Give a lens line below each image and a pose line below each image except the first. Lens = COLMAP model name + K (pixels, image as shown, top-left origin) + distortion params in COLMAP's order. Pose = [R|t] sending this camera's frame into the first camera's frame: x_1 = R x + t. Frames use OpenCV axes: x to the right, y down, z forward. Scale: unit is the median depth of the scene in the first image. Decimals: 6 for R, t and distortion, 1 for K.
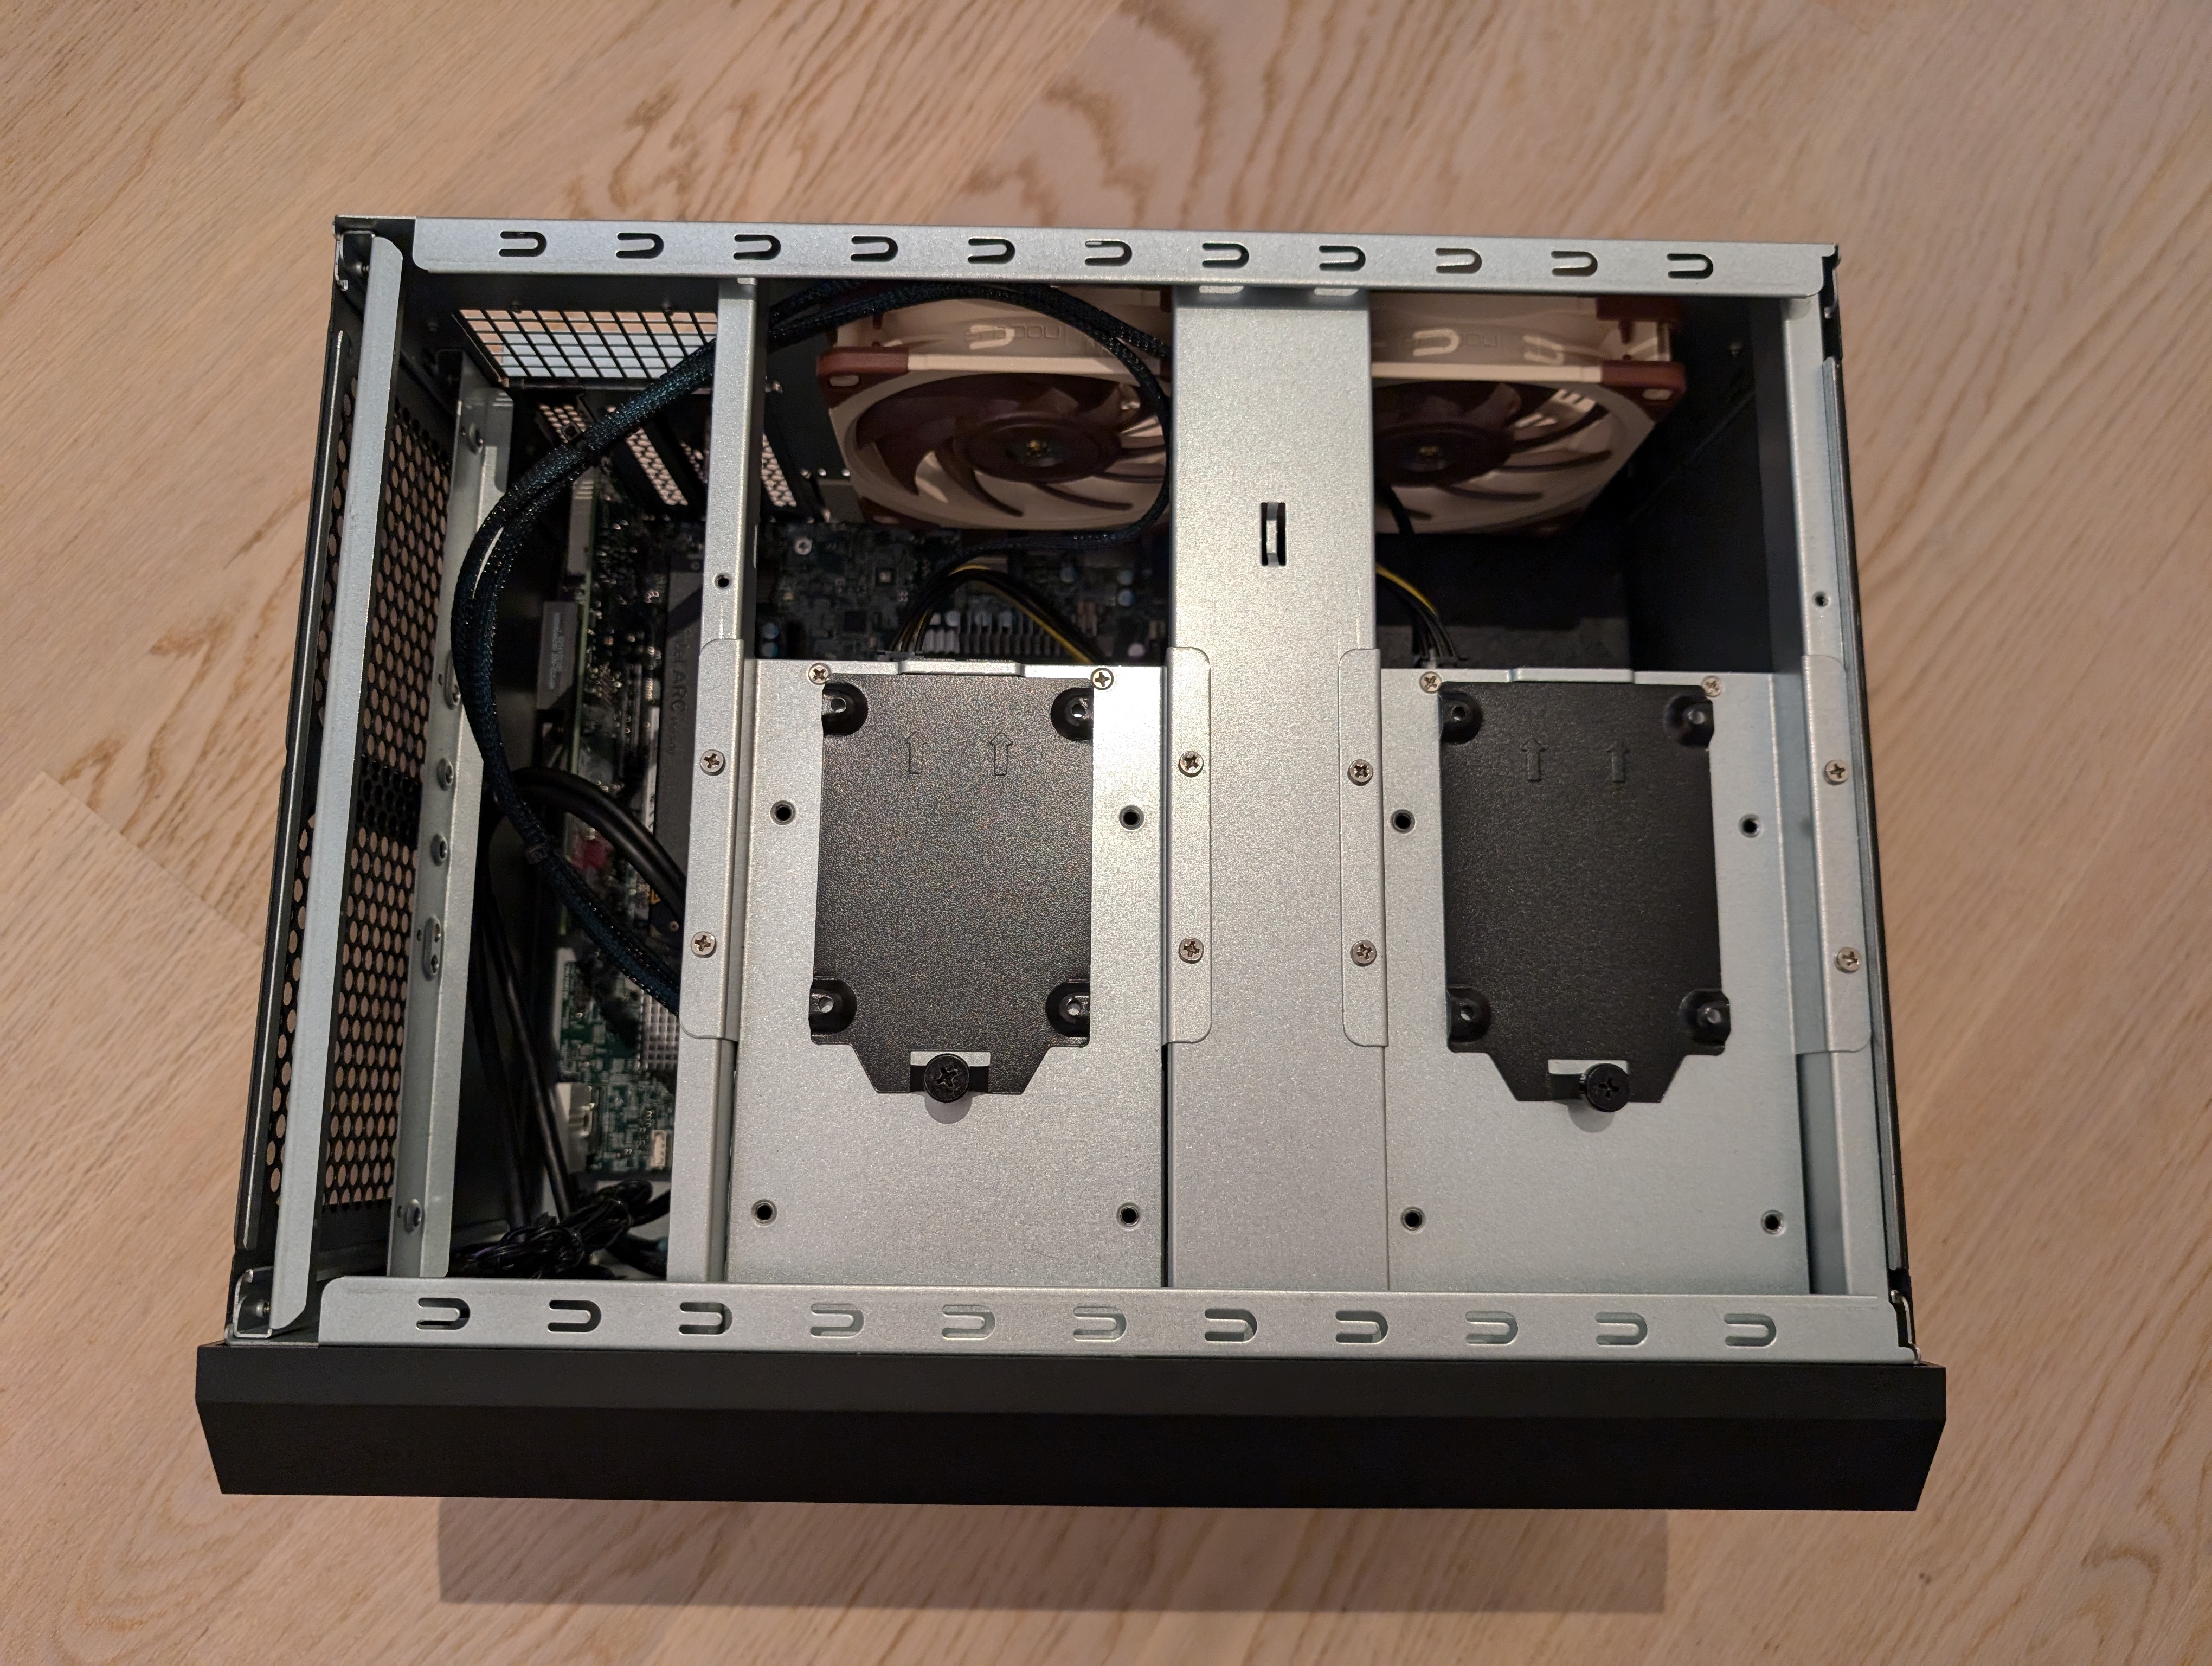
lens RADIAL K [[1600.3, 0, 1098.4], [0, 1600.3, 875.5], [0, 0, 1]] dist [-0.025228, 0.002613]
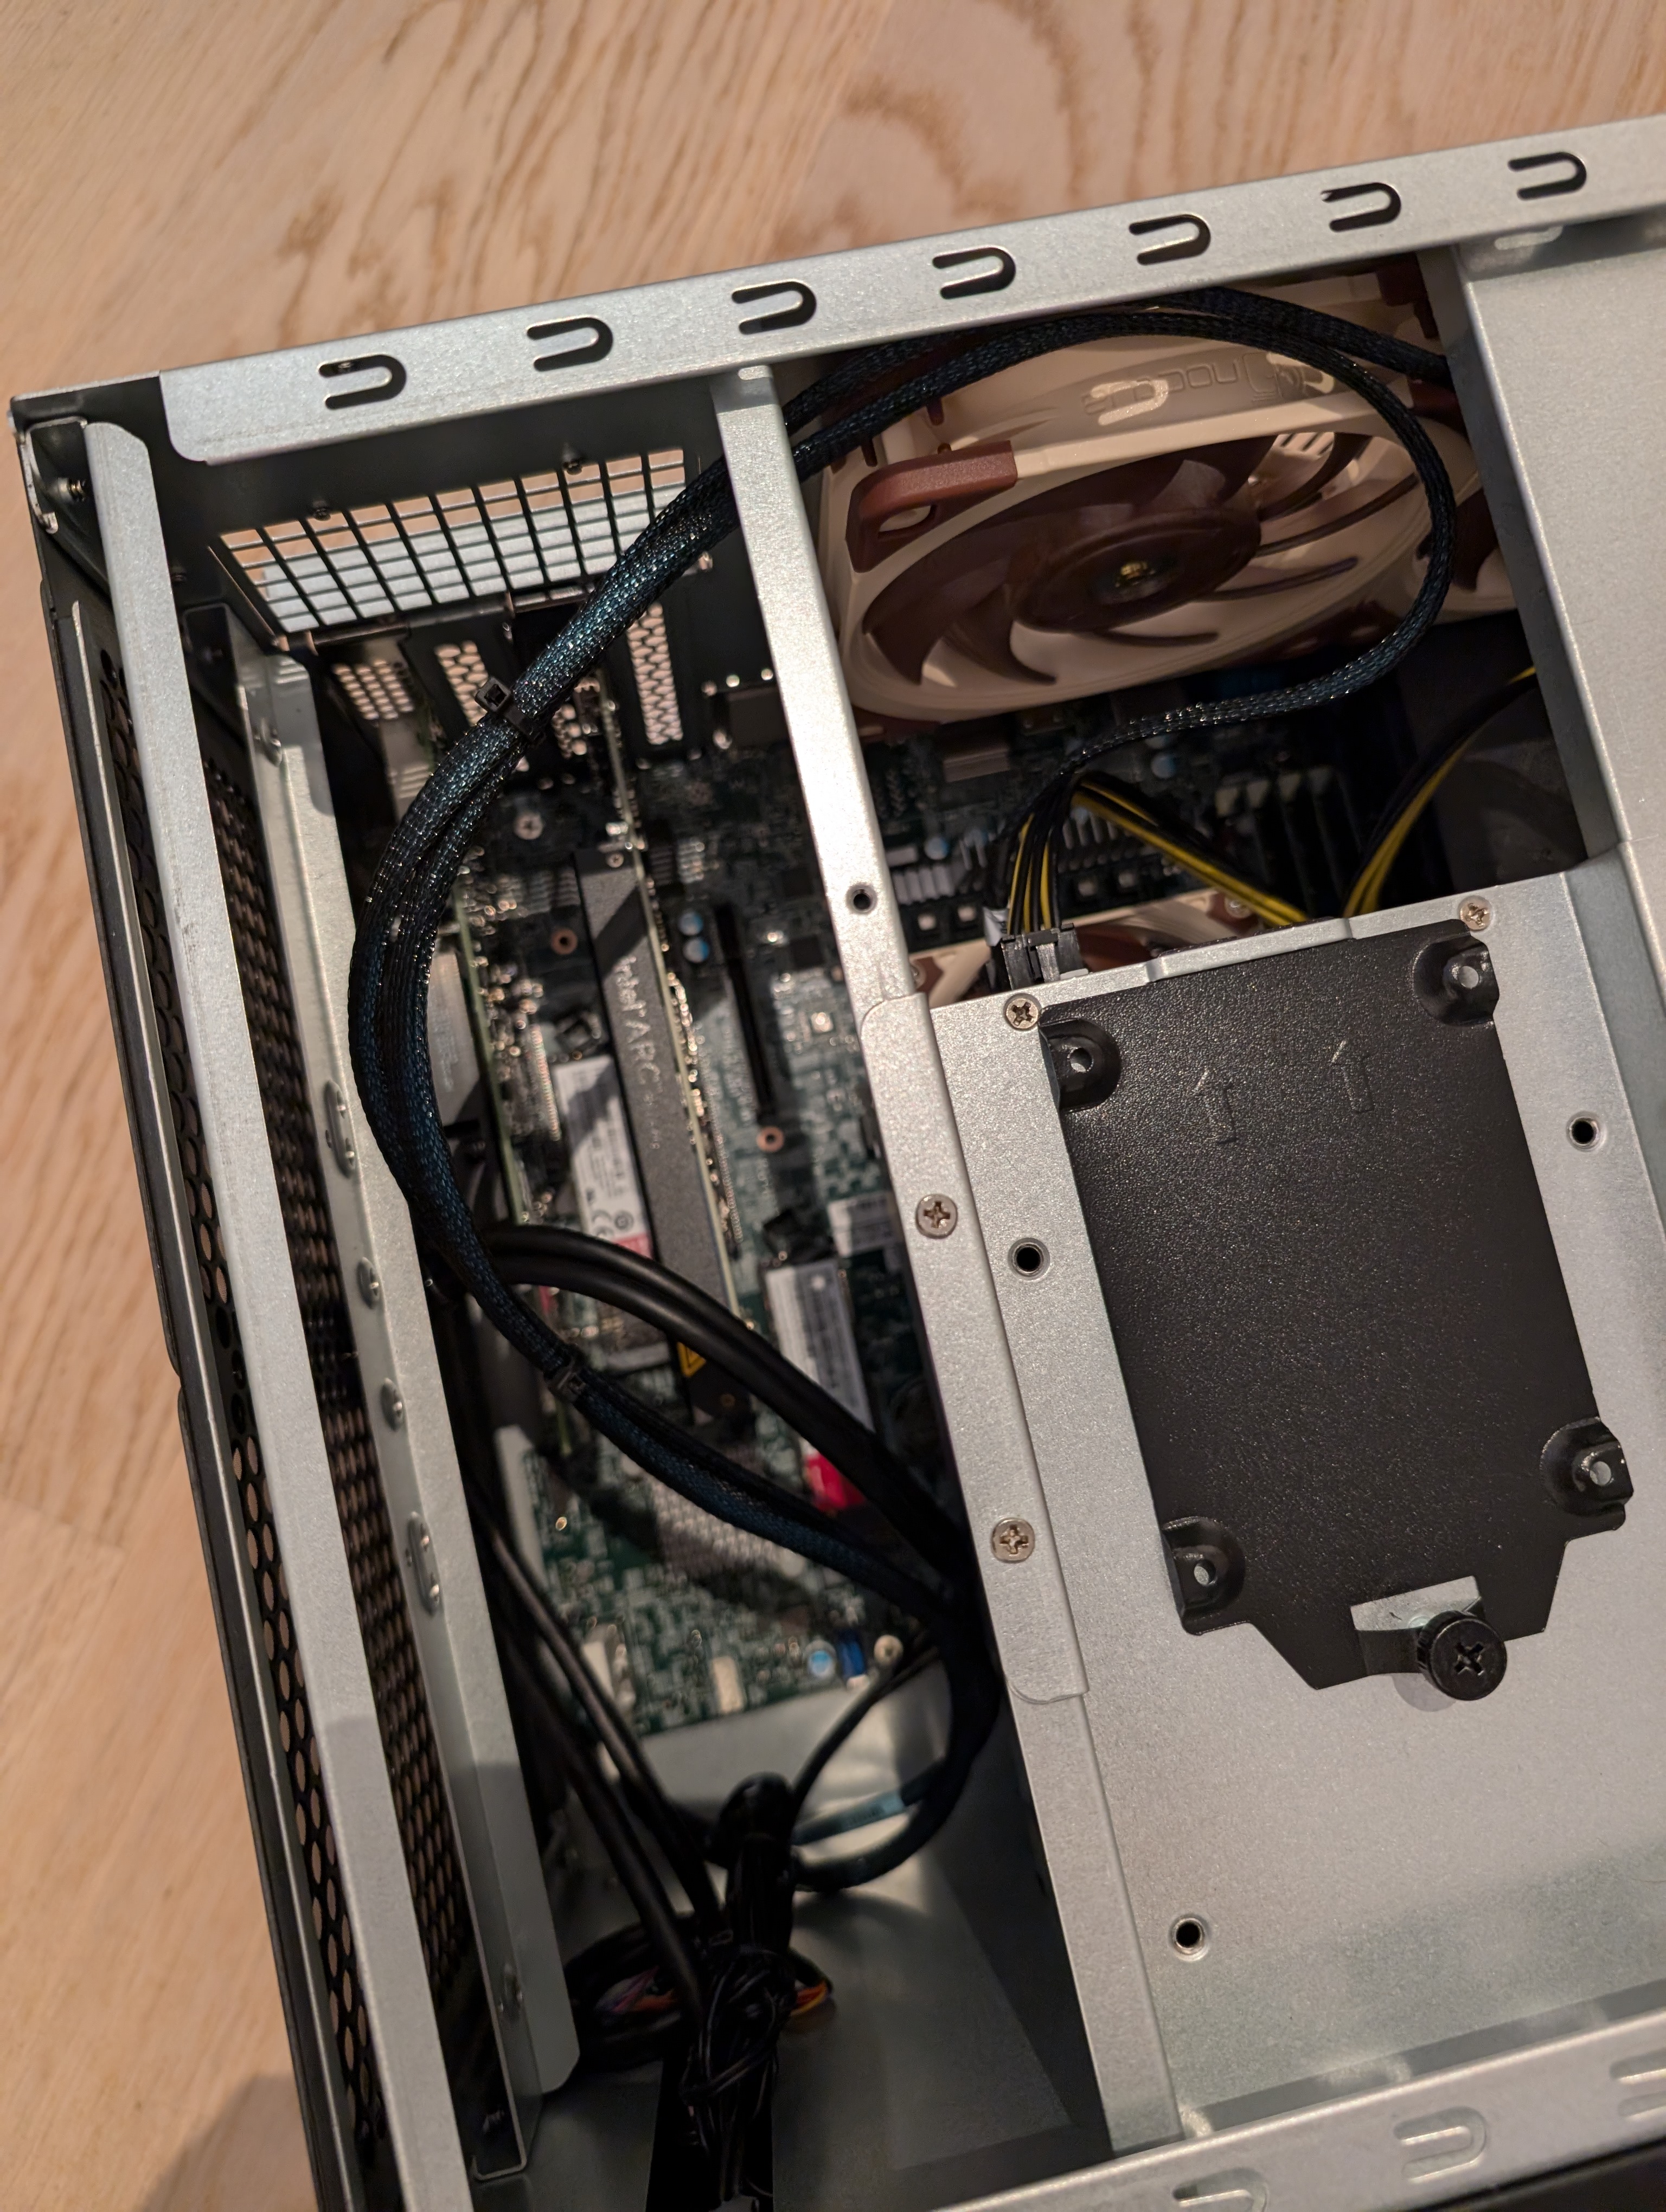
lens RADIAL K [[1600.3, 0, 833.0], [0, 1600.3, 1106.0], [0, 0, 1]] dist [-0.025228, 0.002613]
pose [[0.972751, -0.223691, 0.060966, -0.201777], [0.220373, 0.973768, 0.056678, -0.098900], [-0.072045, -0.041699, 0.996529, 0.288620]]
